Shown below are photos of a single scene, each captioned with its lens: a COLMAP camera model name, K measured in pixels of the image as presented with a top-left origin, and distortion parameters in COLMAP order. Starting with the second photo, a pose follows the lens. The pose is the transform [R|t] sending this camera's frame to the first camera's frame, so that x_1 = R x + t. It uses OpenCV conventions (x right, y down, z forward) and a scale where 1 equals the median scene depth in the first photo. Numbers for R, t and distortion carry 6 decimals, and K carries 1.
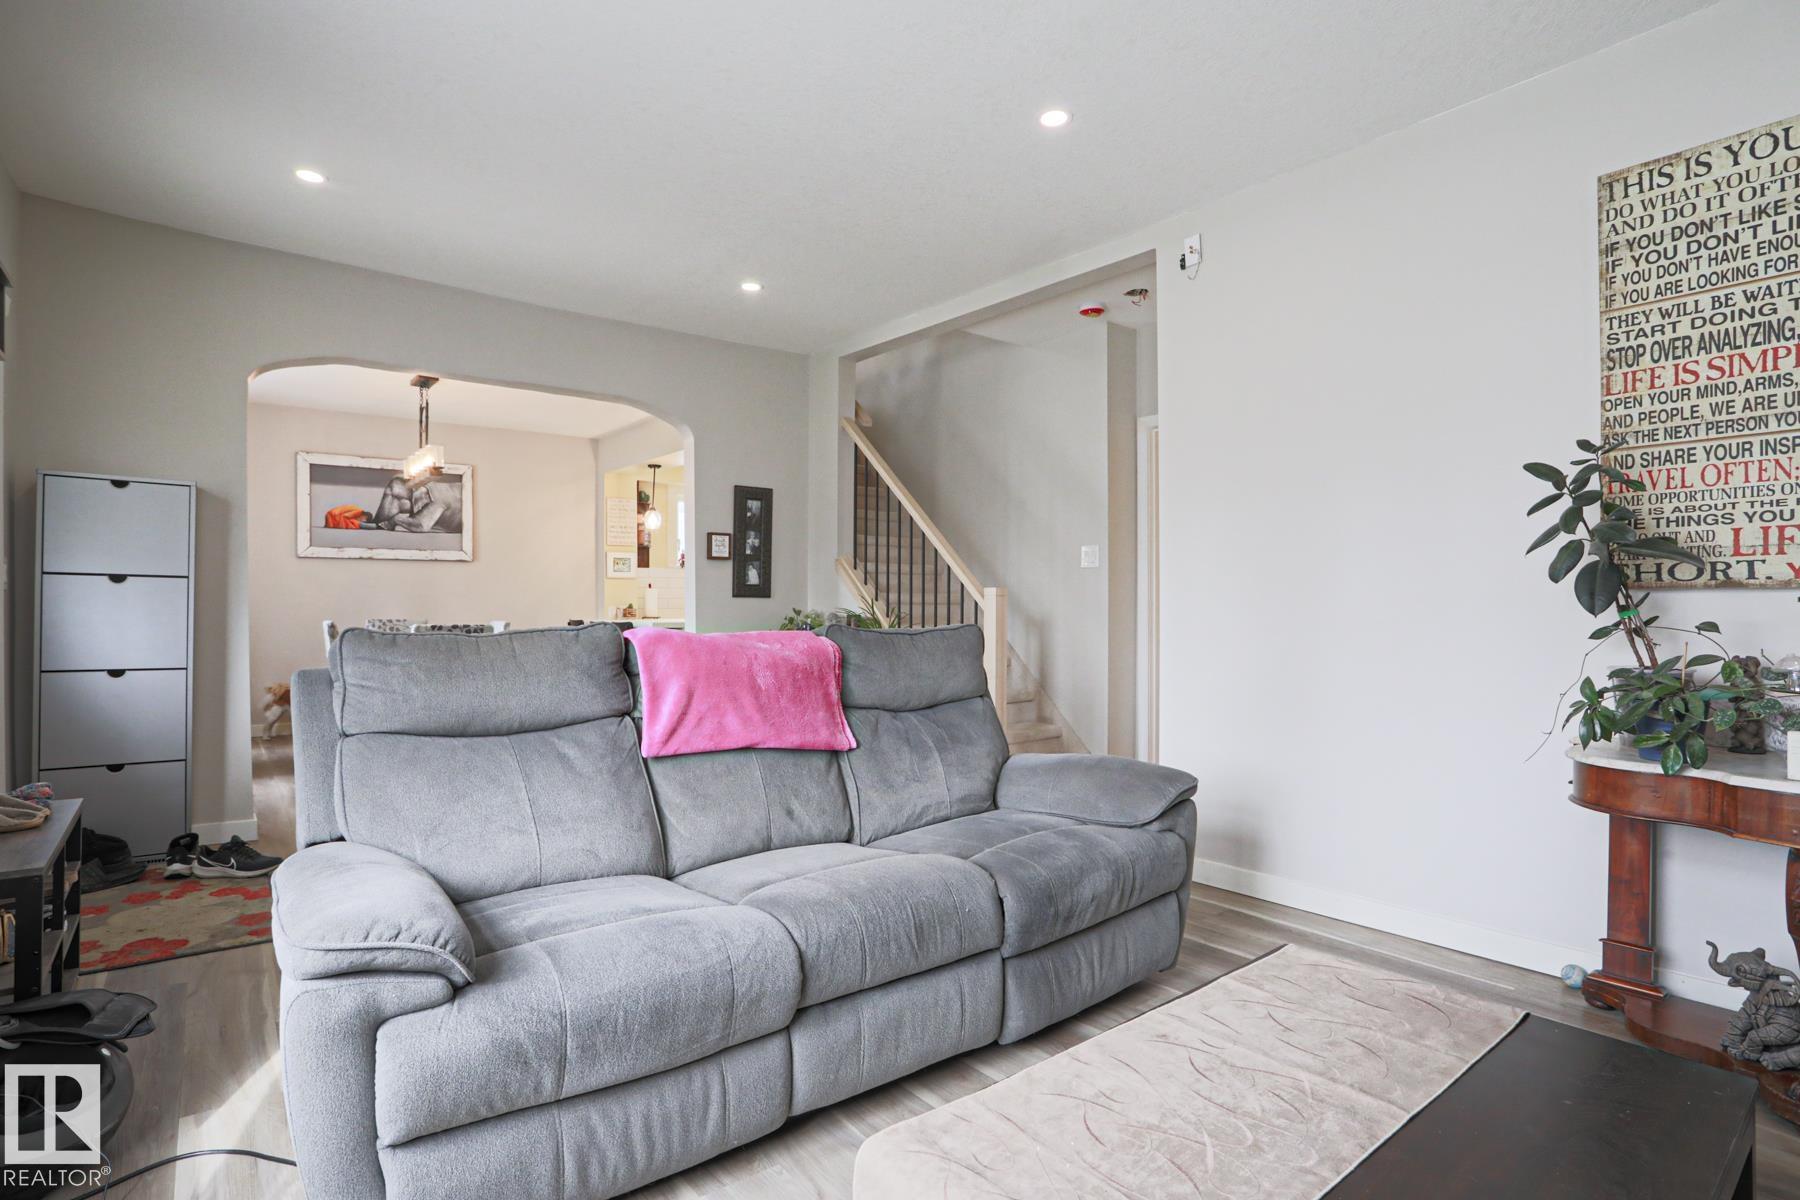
lens RADIAL K [[873.0, 0, 892.6], [0, 873.0, 597.4], [0, 0, 1]] dist [-0.067753, 0.027503]
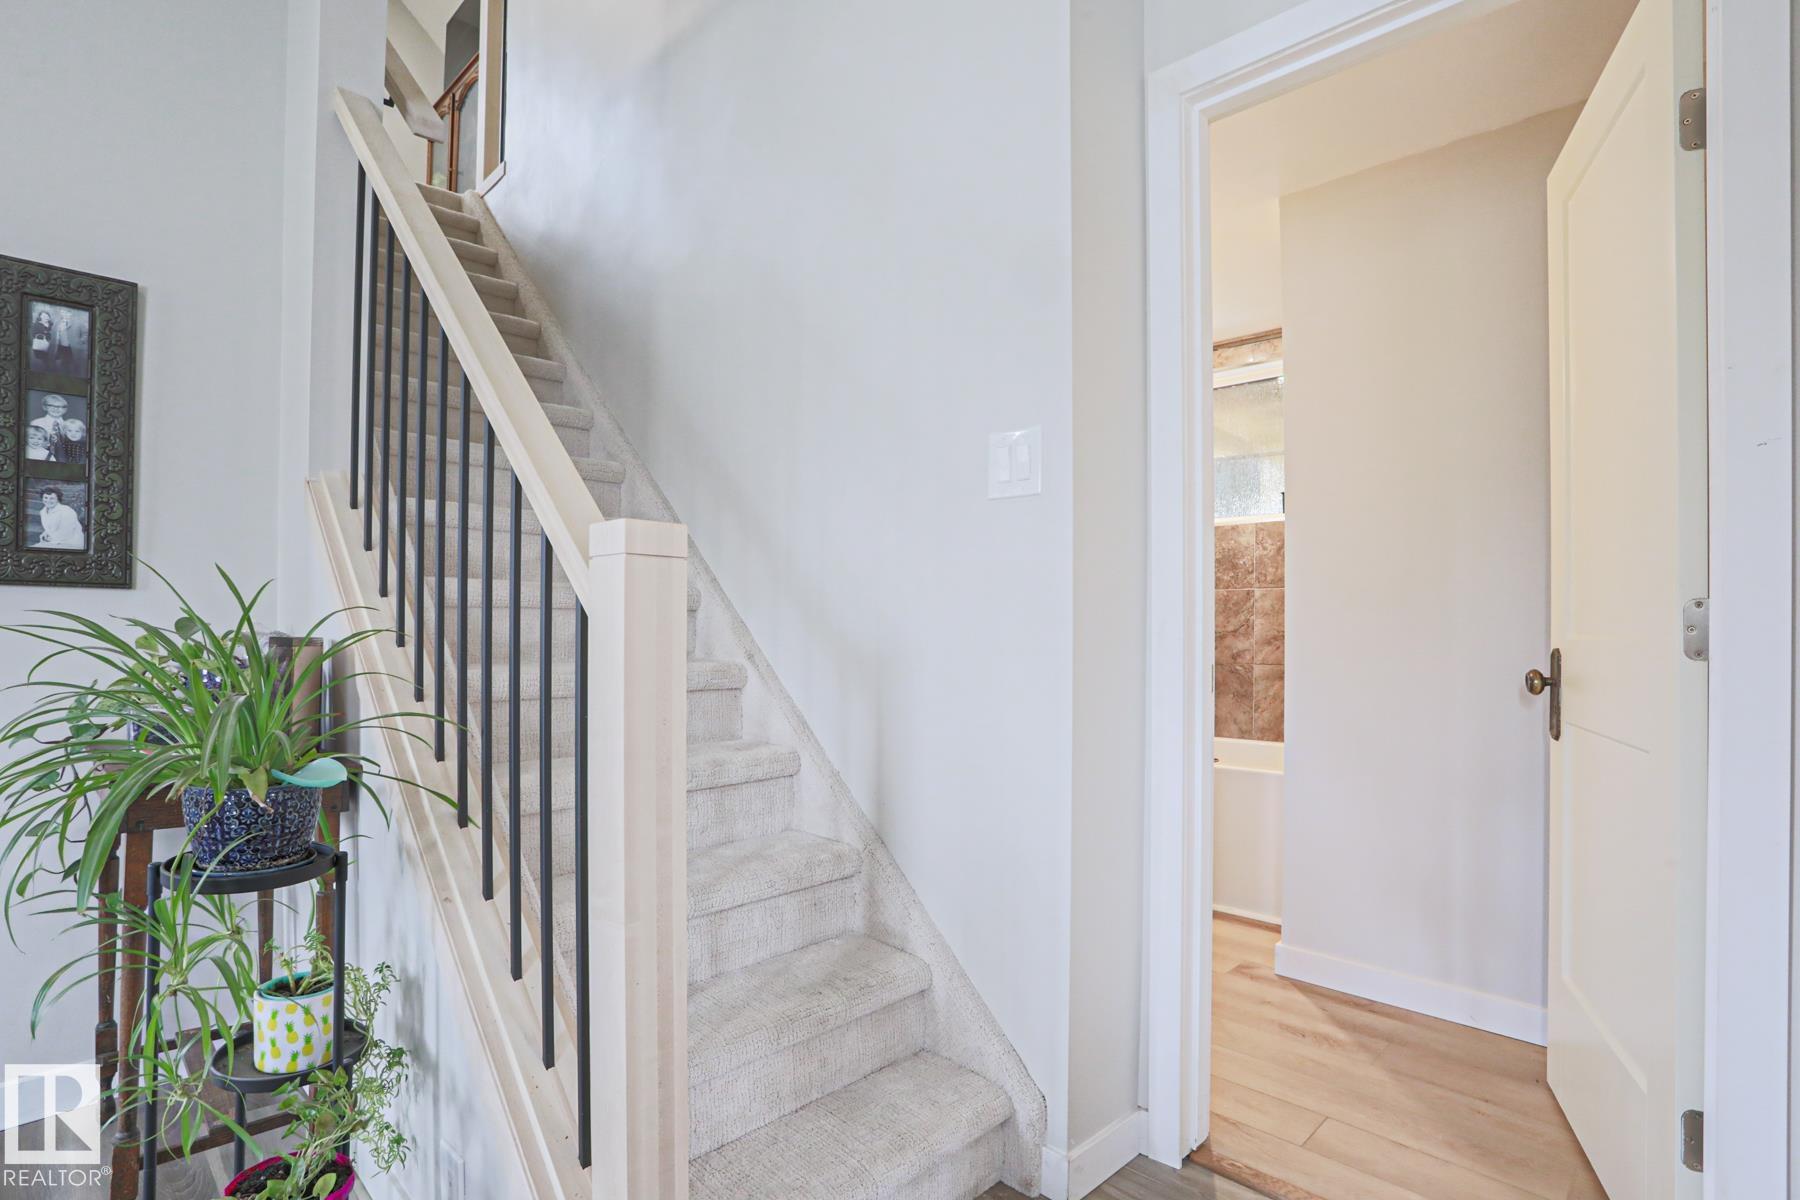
lens RADIAL K [[873.0, 0, 892.6], [0, 873.0, 597.4], [0, 0, 1]] dist [-0.067753, 0.027503]
pose [[0.991015, 0.006748, 0.133578, 0.127752], [-0.004188, 0.999802, -0.019439, 0.009855], [-0.133683, 0.018705, 0.990848, 0.636127]]
